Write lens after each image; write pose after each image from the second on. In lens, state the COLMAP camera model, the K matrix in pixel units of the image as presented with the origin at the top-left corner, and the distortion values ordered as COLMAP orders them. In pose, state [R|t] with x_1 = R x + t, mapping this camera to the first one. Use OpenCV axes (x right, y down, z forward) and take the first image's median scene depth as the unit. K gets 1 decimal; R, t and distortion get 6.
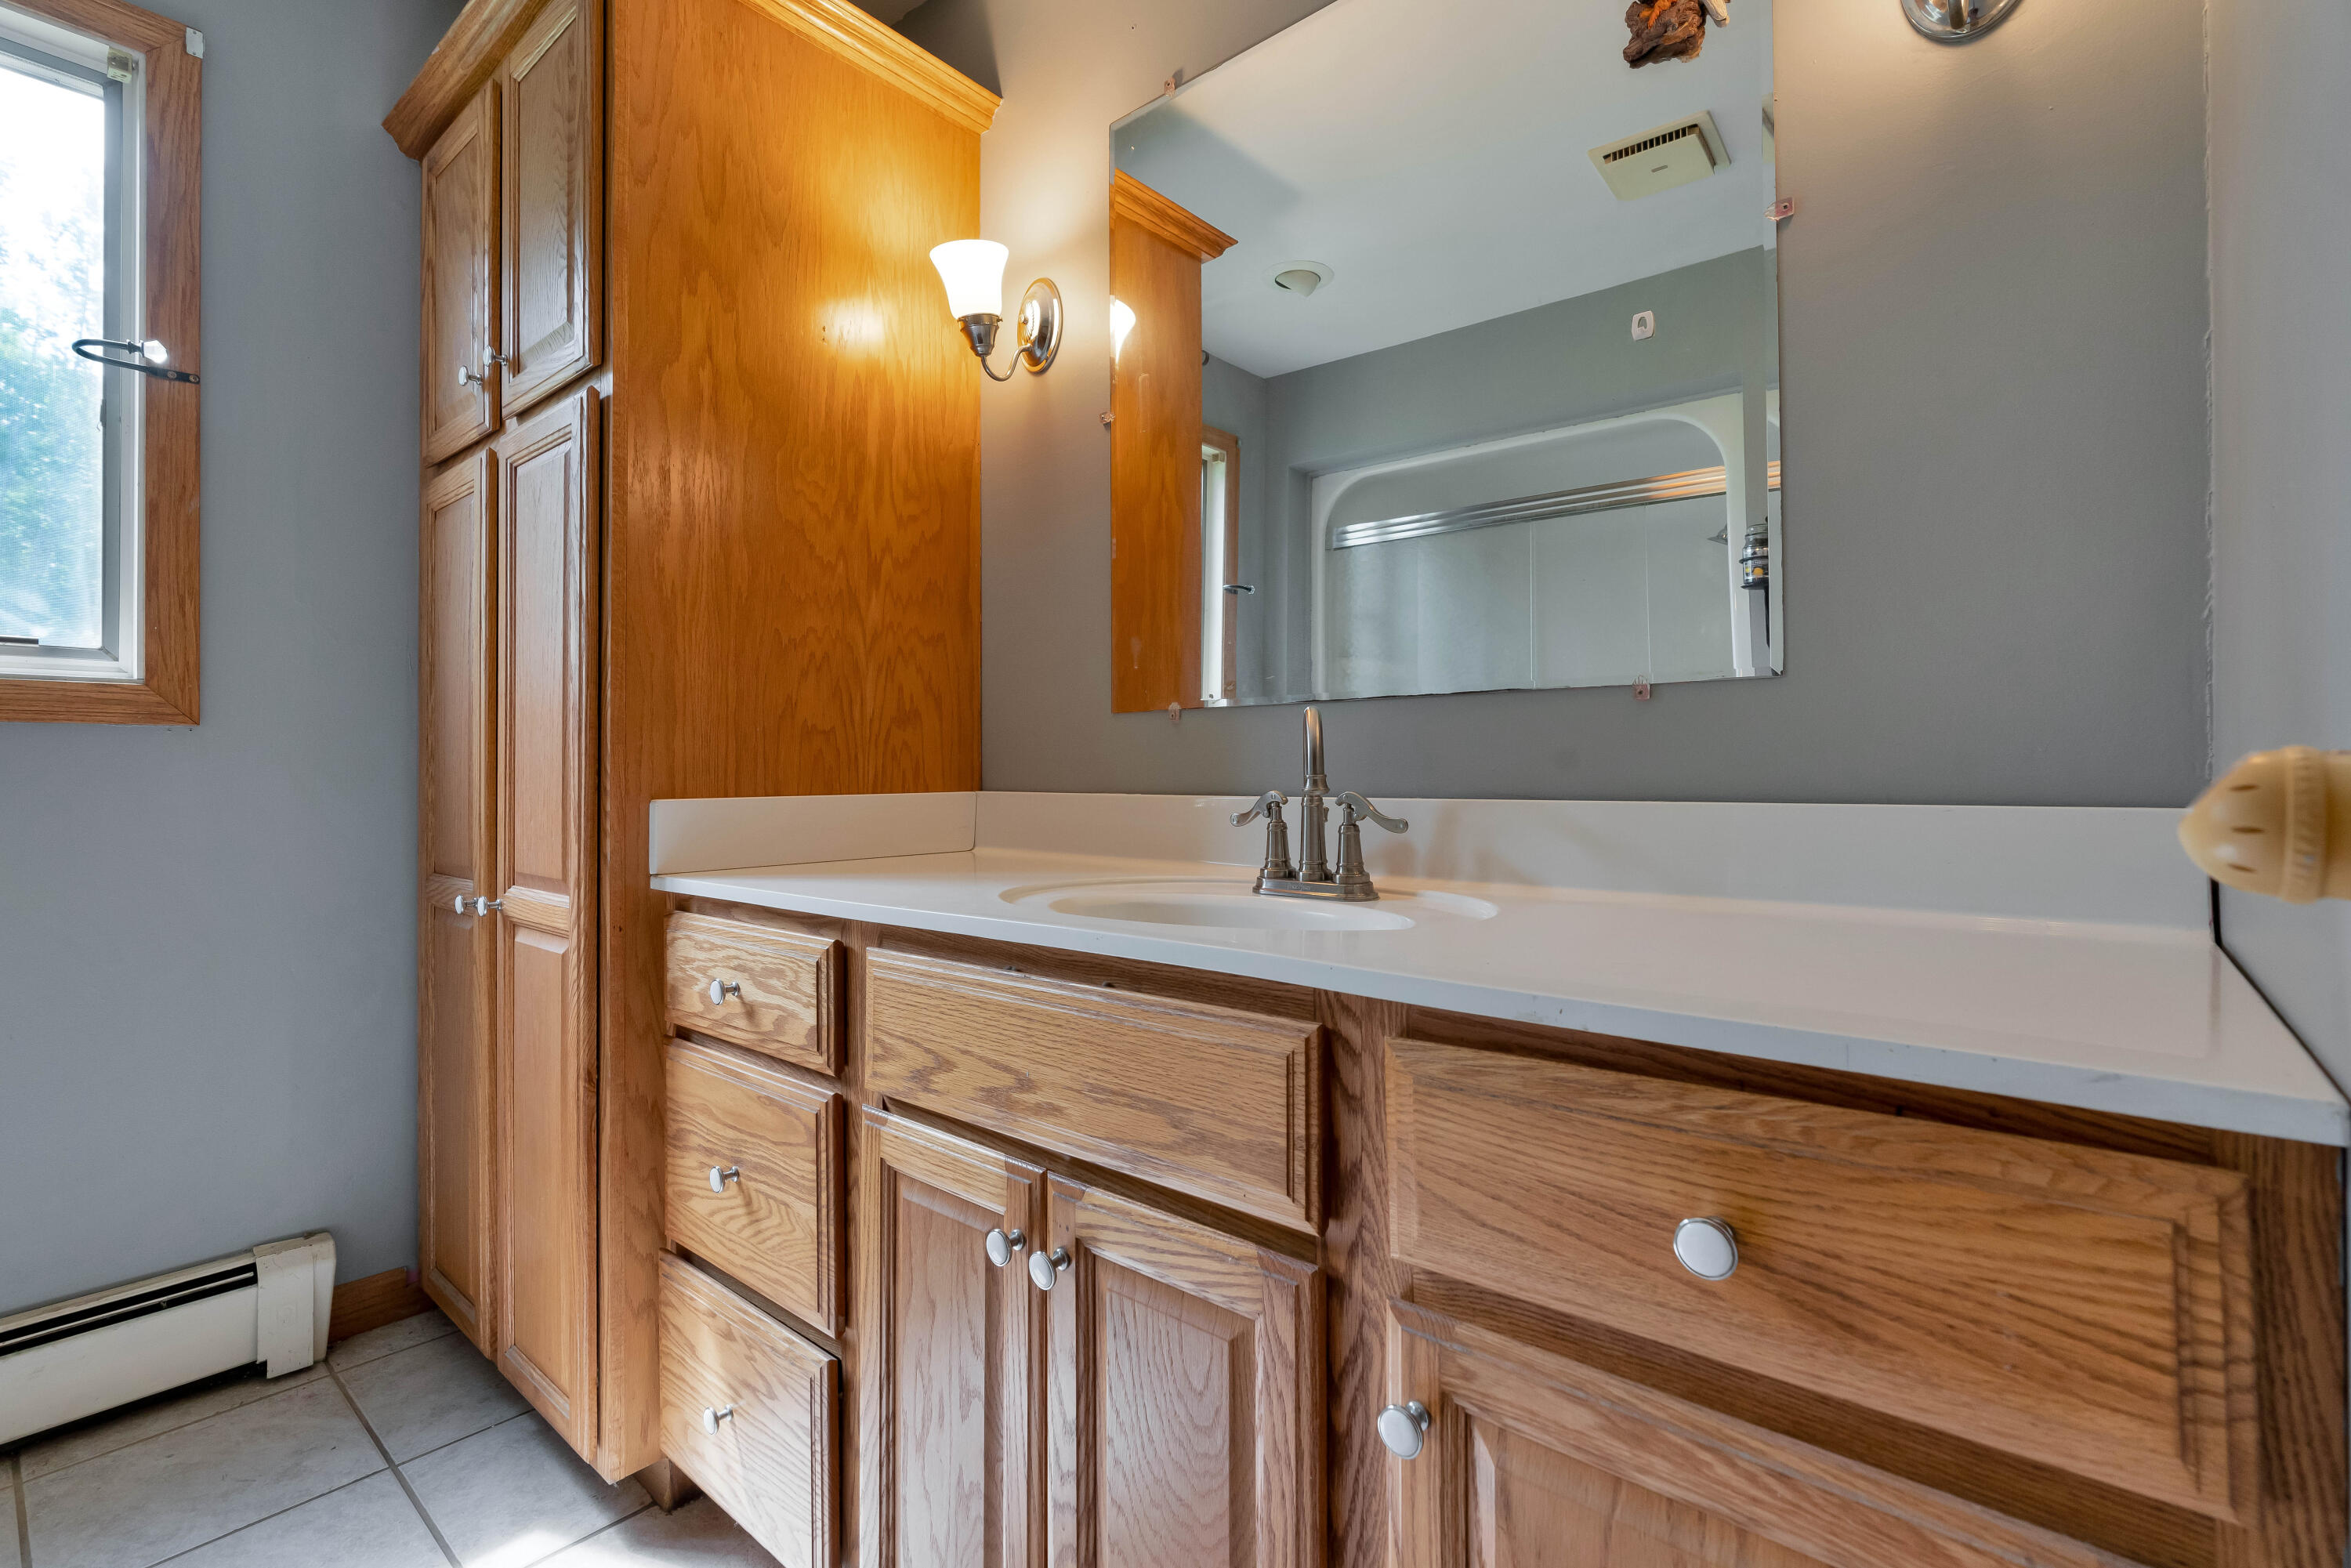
lens RADIAL K [[1061.0, 0, 1171.9], [0, 1061.0, 767.3], [0, 0, 1]] dist [-0.012466, 0.005228]
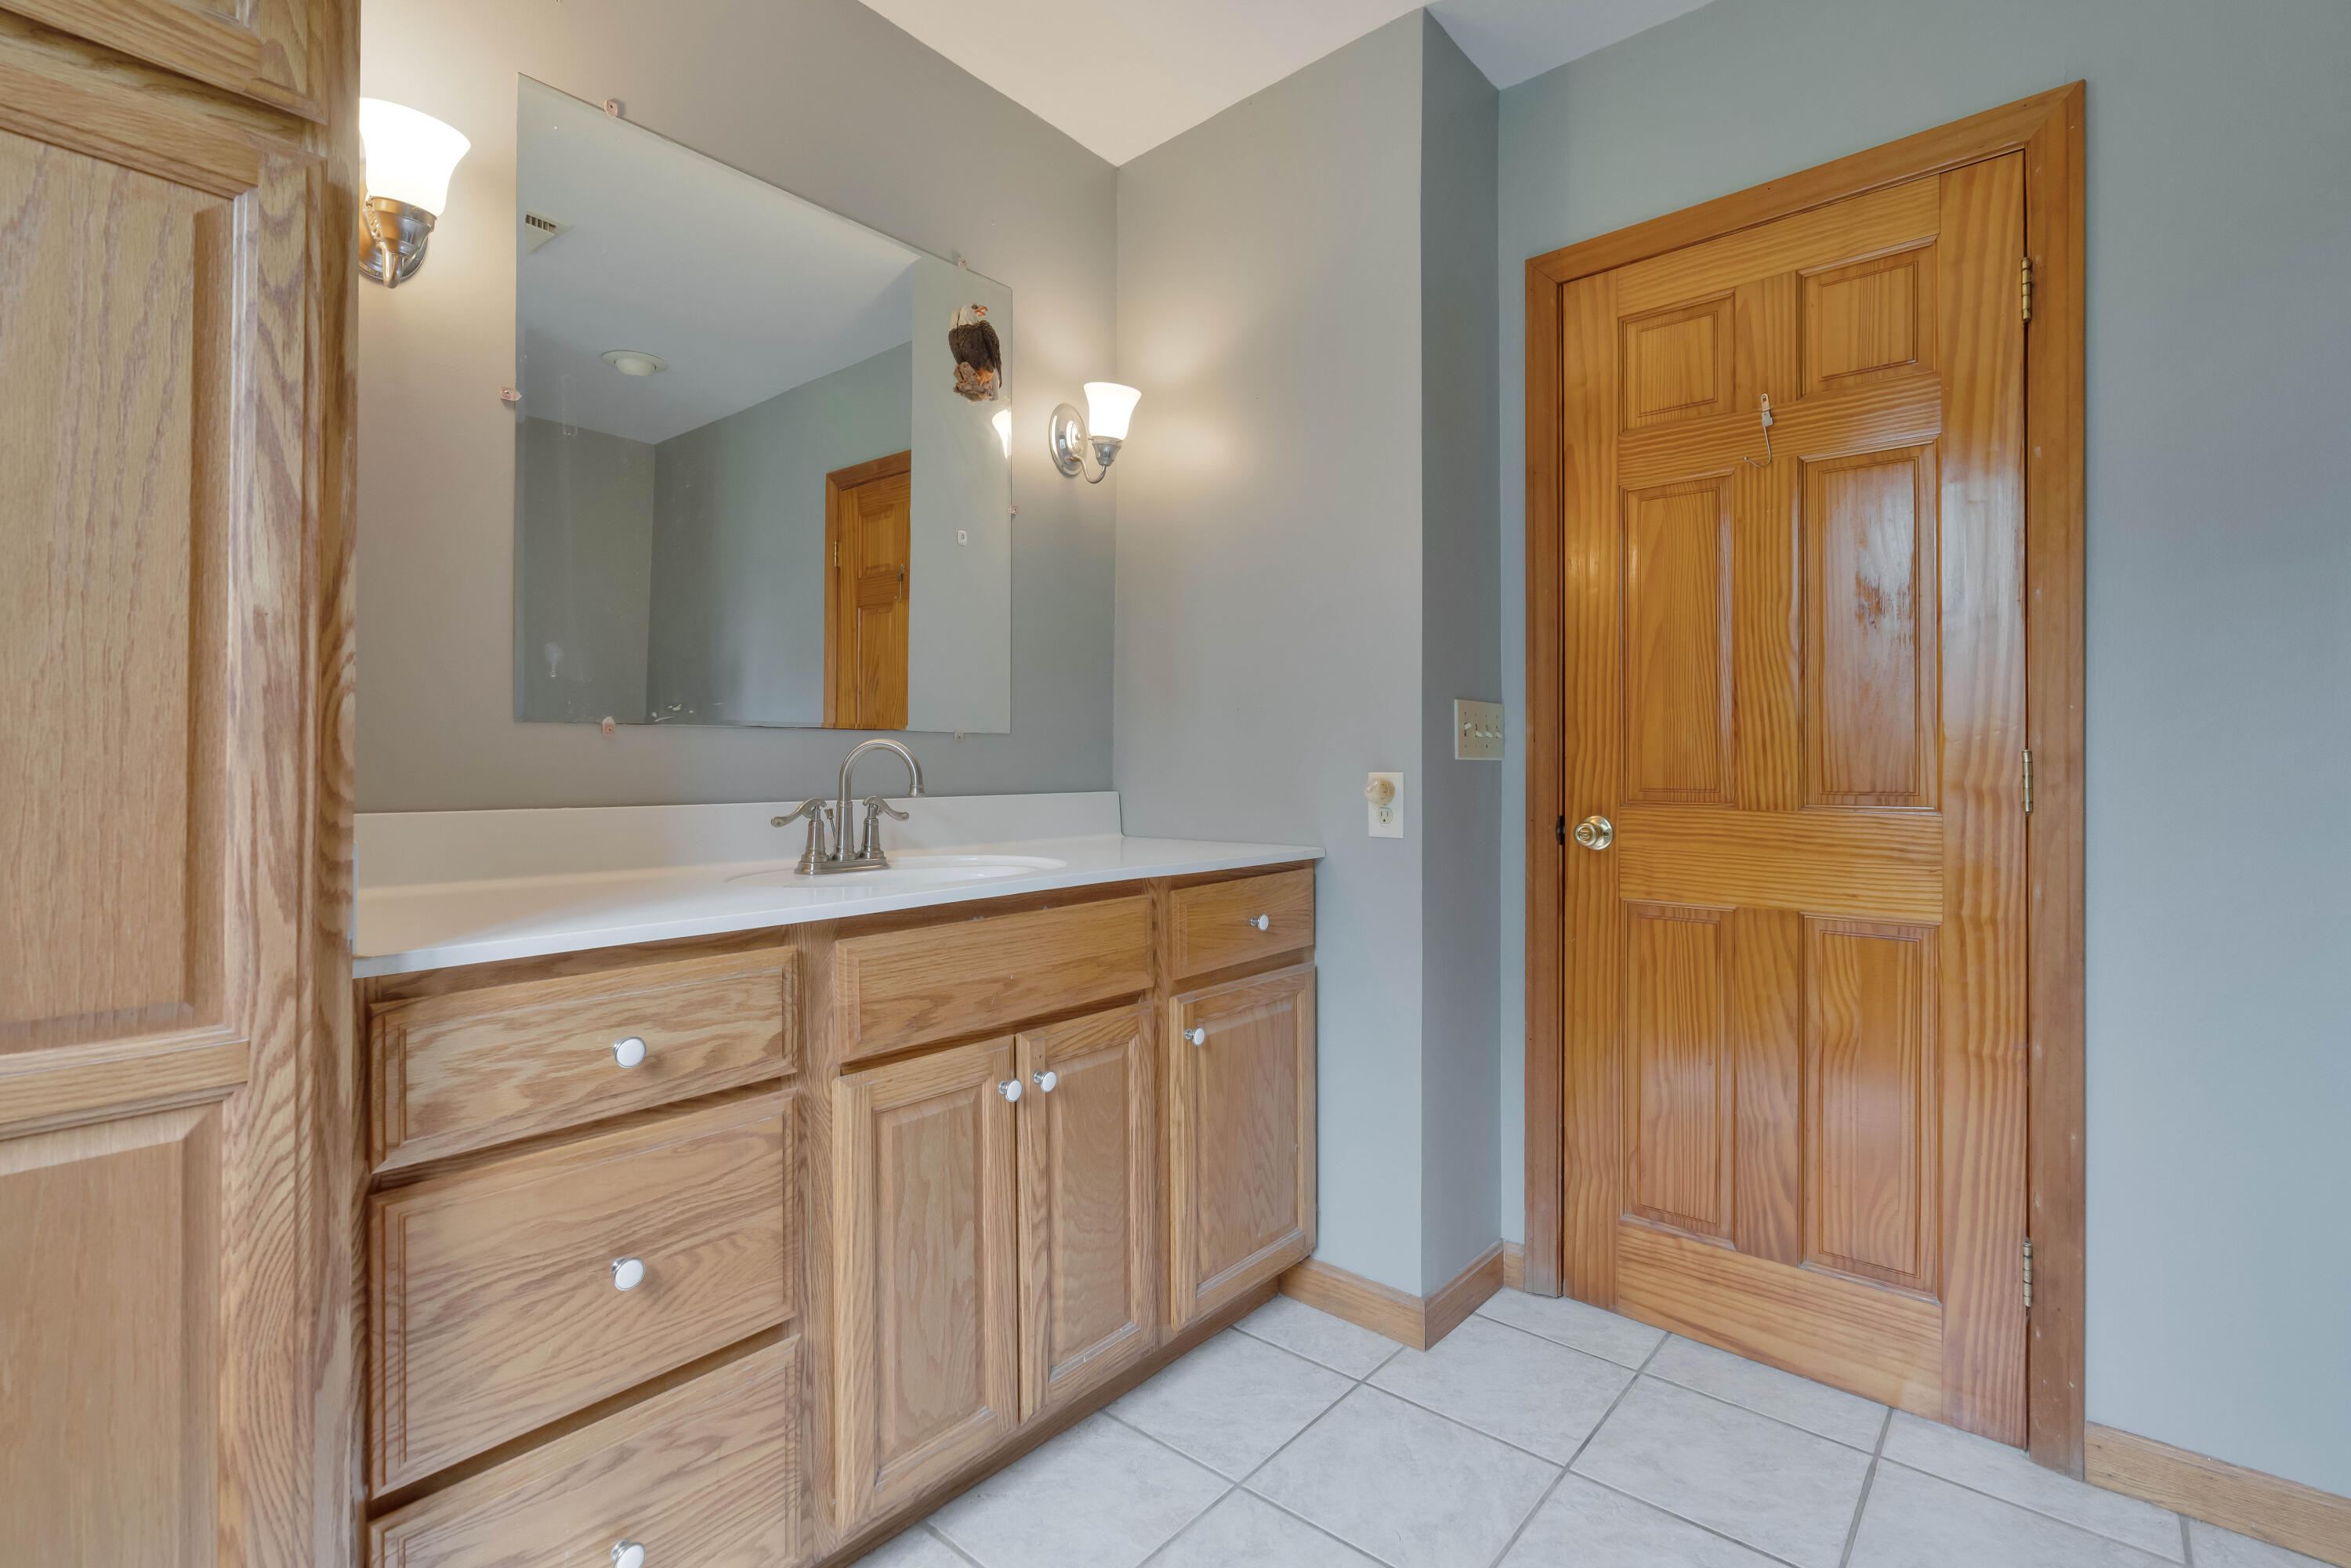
lens RADIAL K [[1061.0, 0, 1163.9], [0, 1061.0, 778.7], [0, 0, 1]] dist [-0.012466, 0.005228]
pose [[0.007790, -0.011328, 0.999905, -1.206934], [-0.004468, 0.999925, 0.011363, -0.017567], [-0.999960, -0.004556, 0.007739, 0.538799]]
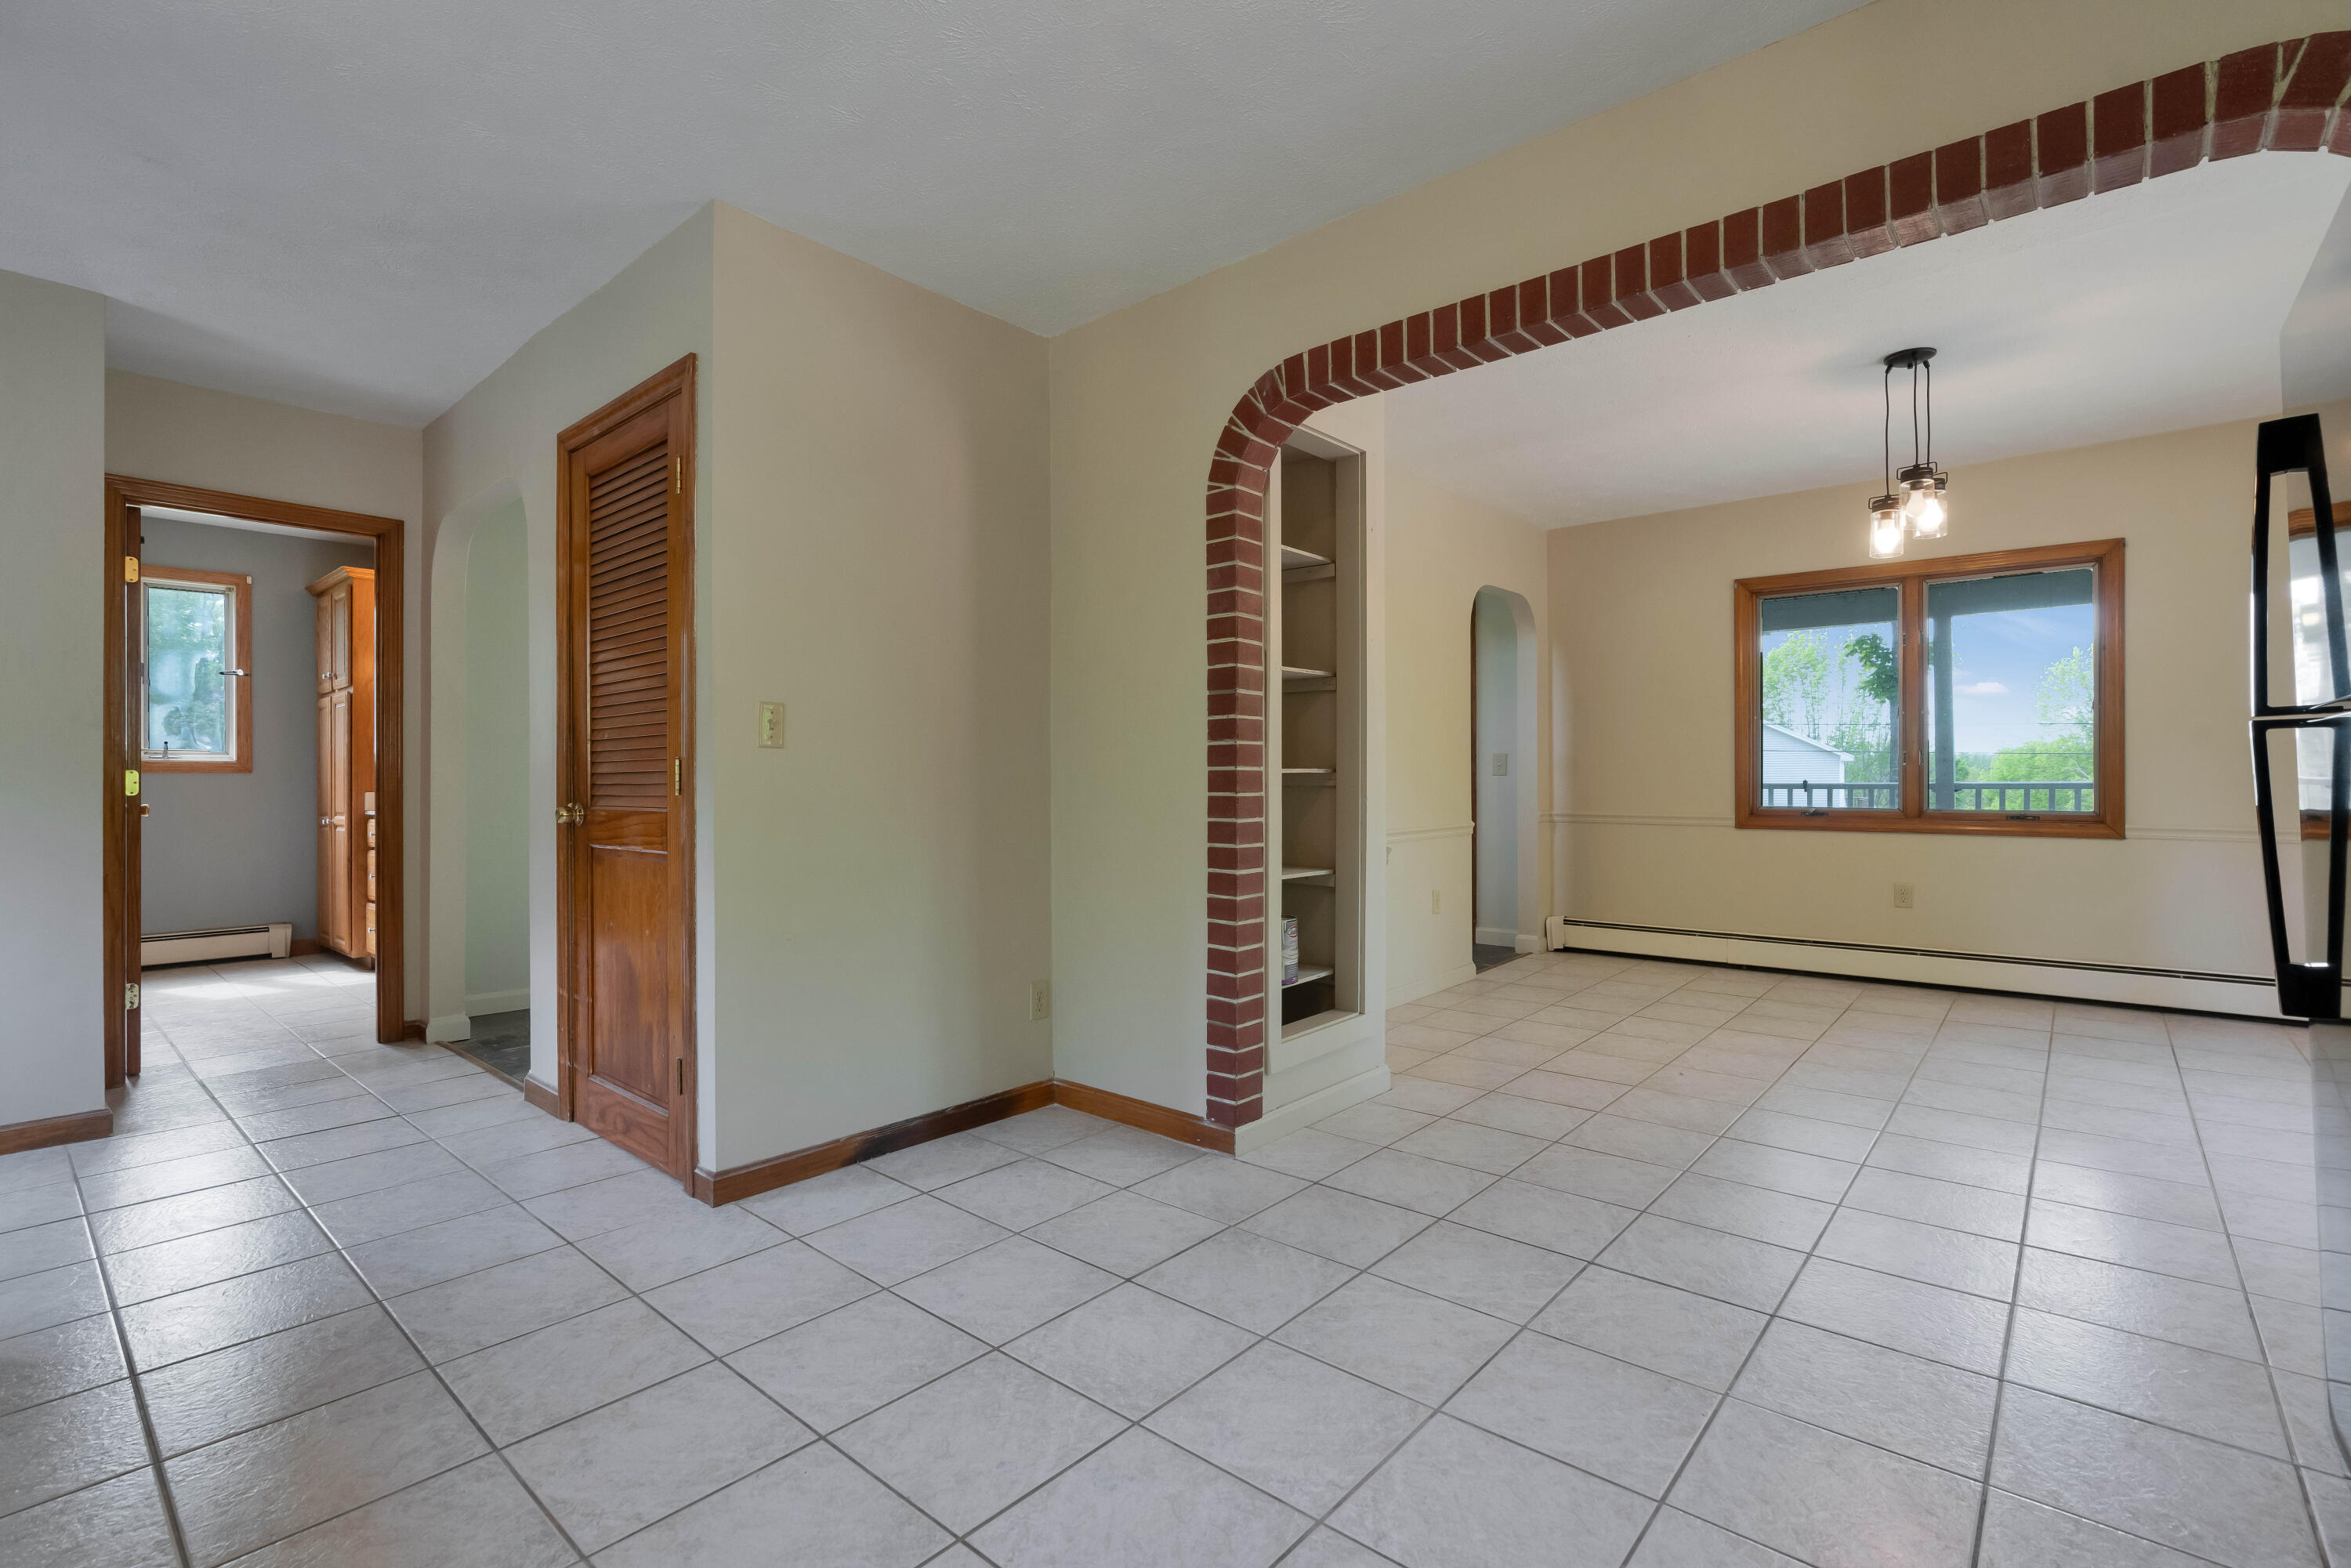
lens RADIAL K [[1061.0, 0, 1187.0], [0, 1061.0, 784.1], [0, 0, 1]] dist [-0.012466, 0.005228]
pose [[0.999929, -0.005702, -0.010444, 2.988073], [0.005718, 0.999983, 0.001484, 0.013357], [0.010435, -0.001544, 0.999944, -3.322995]]
